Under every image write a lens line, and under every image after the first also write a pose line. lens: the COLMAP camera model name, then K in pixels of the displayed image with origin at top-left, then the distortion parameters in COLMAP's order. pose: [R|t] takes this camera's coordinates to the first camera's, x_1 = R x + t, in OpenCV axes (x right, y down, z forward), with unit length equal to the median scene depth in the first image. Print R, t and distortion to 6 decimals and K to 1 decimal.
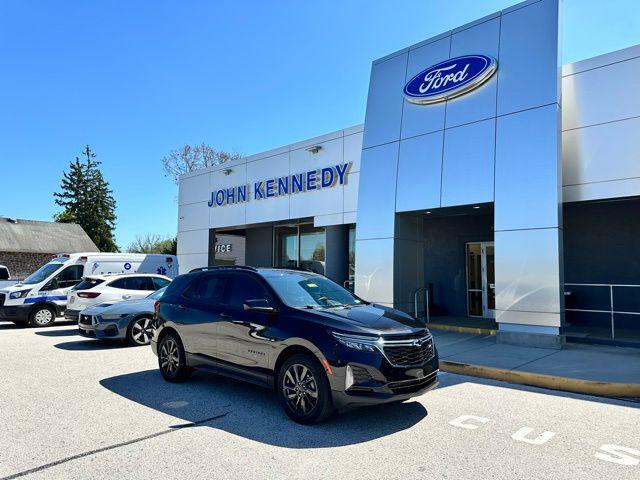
lens RADIAL K [[448.1, 0, 320.0], [0, 448.1, 240.0], [0, 0, 1]] dist [0.024560, -0.024276]
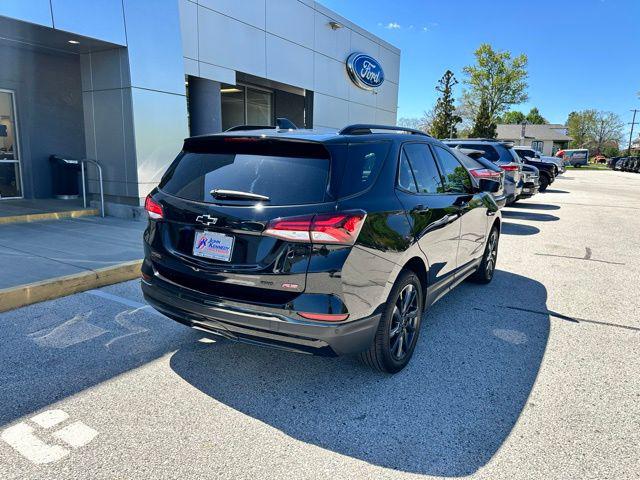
lens RADIAL K [[448.5, 0, 320.3], [0, 448.5, 247.6], [0, 0, 1]] dist [0.052001, -0.083095]
pose [[-0.200797, -0.205766, 0.957779, -1.025897], [-0.107021, 0.976448, 0.187340, 0.151199], [-0.973770, -0.064885, -0.218089, 1.651008]]
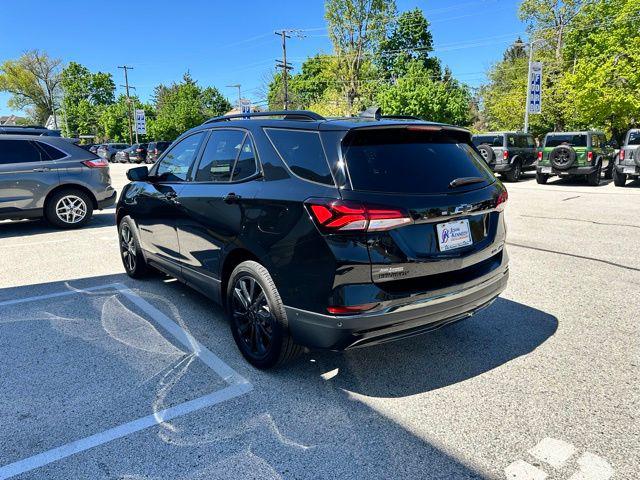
lens RADIAL K [[453.5, 0, 317.2], [0, 453.5, 238.8], [0, 0, 1]] dist [0.031612, -0.040768]
pose [[-0.988176, -0.024589, 0.151338, -0.380661], [-0.006845, 0.993147, 0.116668, 0.207595], [-0.153169, 0.114253, -0.981573, 2.241500]]
